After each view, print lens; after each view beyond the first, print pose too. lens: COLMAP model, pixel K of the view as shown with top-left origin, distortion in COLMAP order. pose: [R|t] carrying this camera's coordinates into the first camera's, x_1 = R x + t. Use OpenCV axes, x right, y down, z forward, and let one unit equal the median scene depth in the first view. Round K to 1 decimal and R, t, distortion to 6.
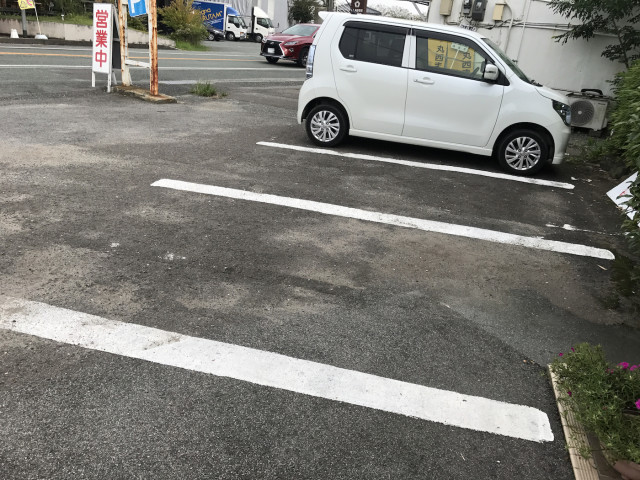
lens RADIAL K [[528.5, 0, 319.6], [0, 528.5, 240.2], [0, 0, 1]] dist [0.016138, 0.001880]
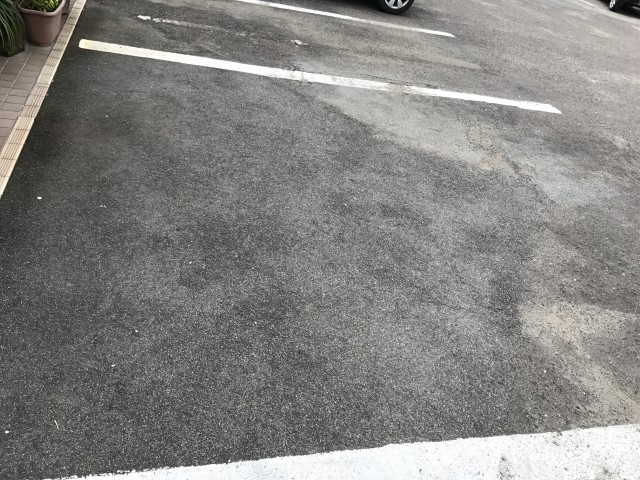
lens RADIAL K [[528.5, 0, 319.7], [0, 528.5, 239.5], [0, 0, 1]] dist [0.016138, 0.001880]
pose [[-0.840220, 0.055671, -0.539380, 0.318138], [-0.434457, 0.526095, 0.731075, -0.452625], [0.324465, 0.848602, -0.417849, 1.105102]]
